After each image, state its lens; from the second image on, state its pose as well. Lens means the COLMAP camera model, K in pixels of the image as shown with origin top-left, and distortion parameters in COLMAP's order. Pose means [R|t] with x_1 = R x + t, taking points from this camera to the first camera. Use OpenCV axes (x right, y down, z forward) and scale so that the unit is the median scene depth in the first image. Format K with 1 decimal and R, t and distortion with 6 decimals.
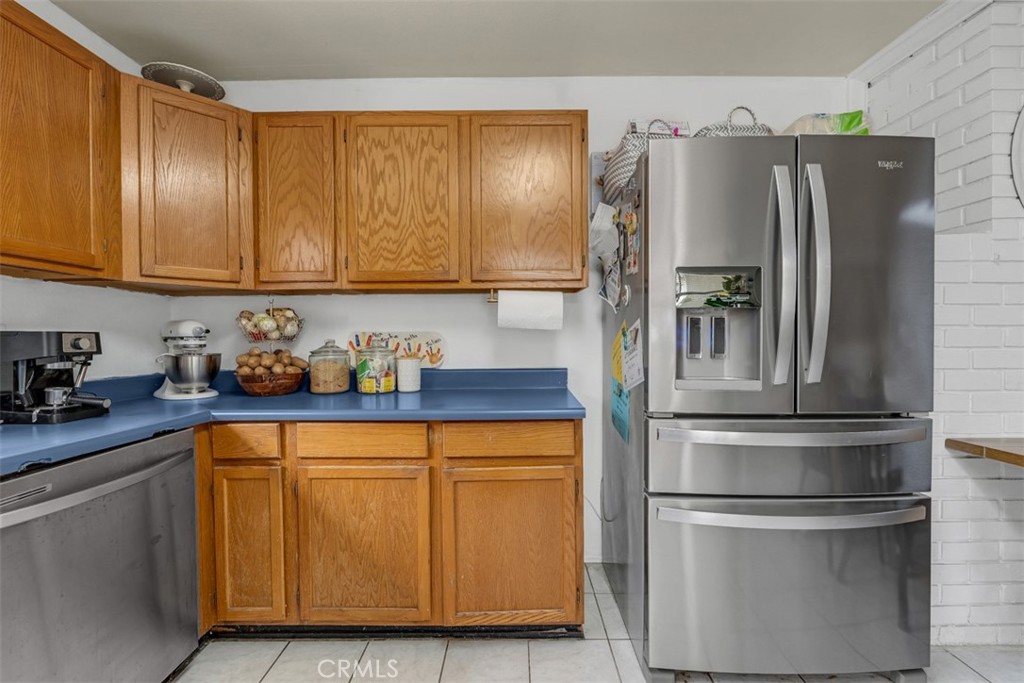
lens RADIAL K [[456.4, 0, 510.8], [0, 456.4, 340.5], [0, 0, 1]] dist [-0.004370, 0.000086]
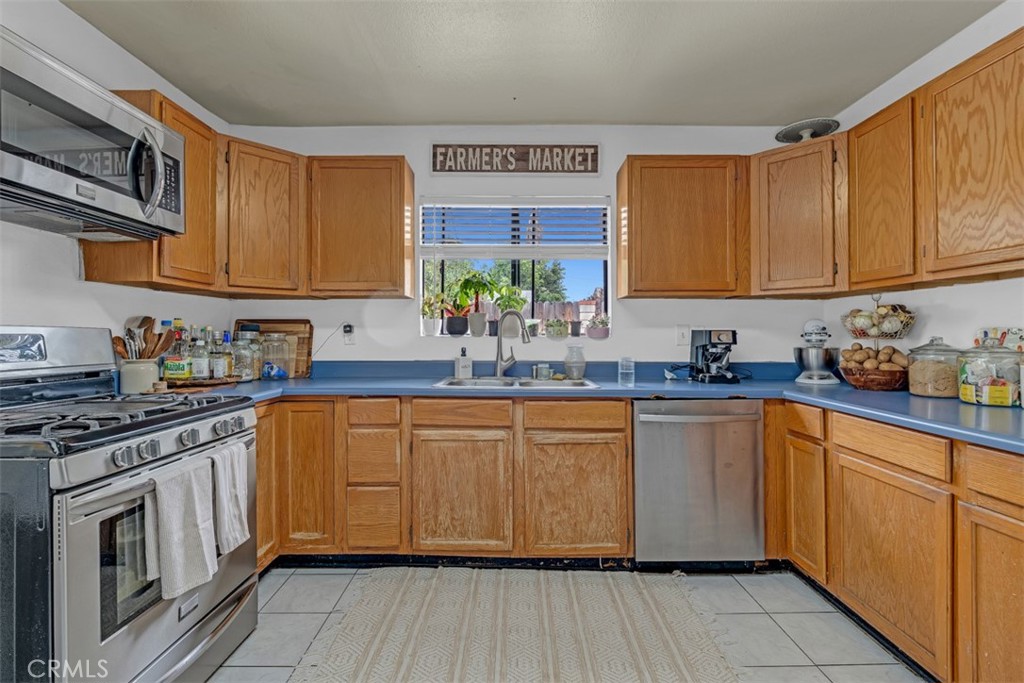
lens RADIAL K [[456.4, 0, 507.2], [0, 456.4, 329.9], [0, 0, 1]] dist [-0.004370, 0.000086]
pose [[0.006912, -0.003021, -0.999972, 0.532254], [-0.006630, 0.999973, -0.003067, -0.007873], [0.999954, 0.006651, 0.006891, 0.168286]]
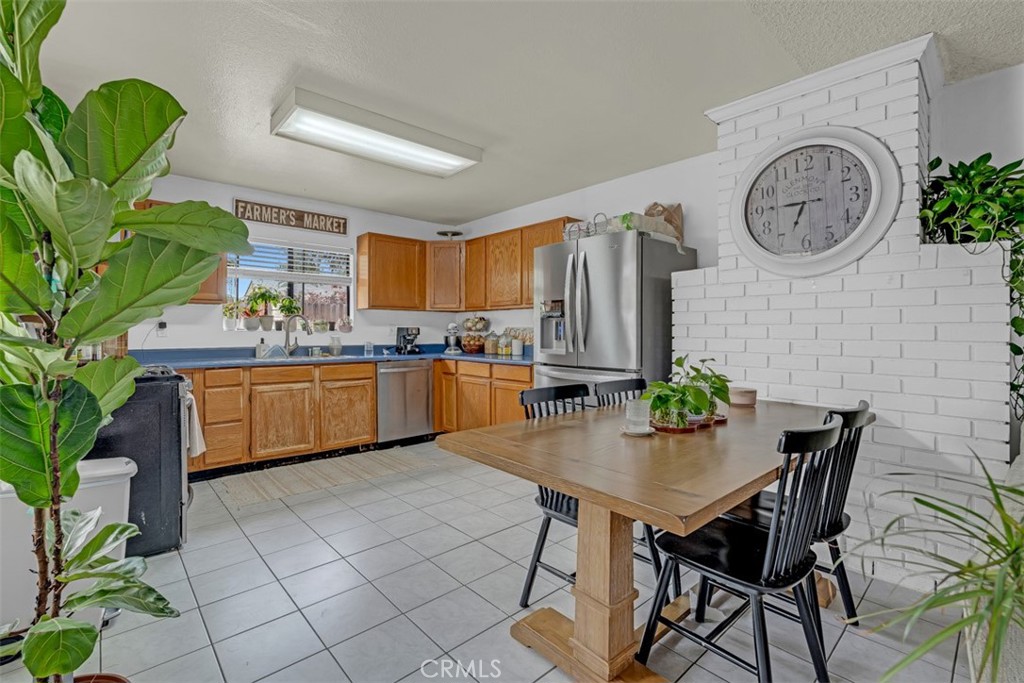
lens RADIAL K [[456.4, 0, 511.4], [0, 456.4, 330.4], [0, 0, 1]] dist [-0.004370, 0.000086]
pose [[0.672684, 0.004672, -0.739915, 1.485105], [-0.008498, 0.999963, -0.001412, -0.000515], [0.739881, 0.007237, 0.672699, -0.512550]]
